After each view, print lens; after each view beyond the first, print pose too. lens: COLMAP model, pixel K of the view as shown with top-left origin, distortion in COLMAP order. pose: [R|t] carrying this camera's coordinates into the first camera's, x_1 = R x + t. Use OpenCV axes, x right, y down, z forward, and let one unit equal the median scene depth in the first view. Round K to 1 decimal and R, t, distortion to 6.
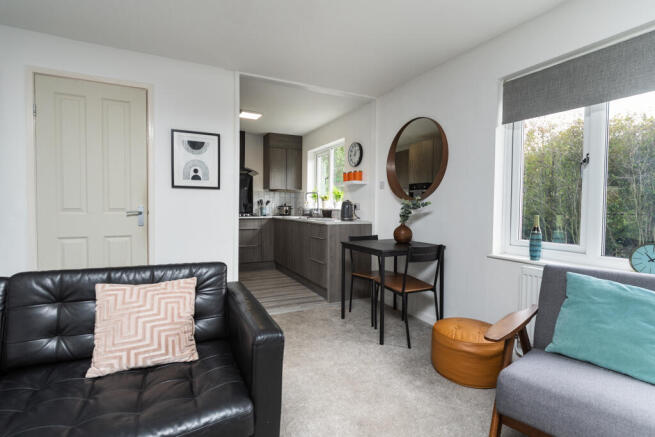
lens RADIAL K [[315.2, 0, 327.5], [0, 315.2, 218.5], [0, 0, 1]] dist [-0.000122, -0.000030]
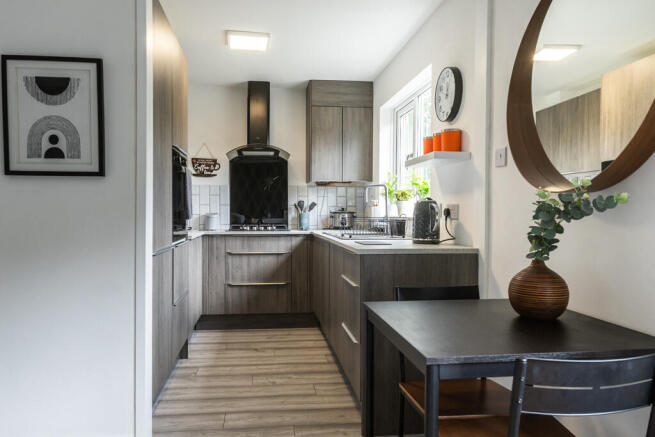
lens RADIAL K [[446.2, 0, 327.5], [0, 446.2, 218.5], [0, 0, 1]] dist [0.000541, 0.000662]
pose [[0.938677, -0.000678, -0.344797, 0.144010], [-0.008273, 0.999666, -0.024486, -0.011967], [0.344699, 0.025837, 0.938358, 0.354258]]
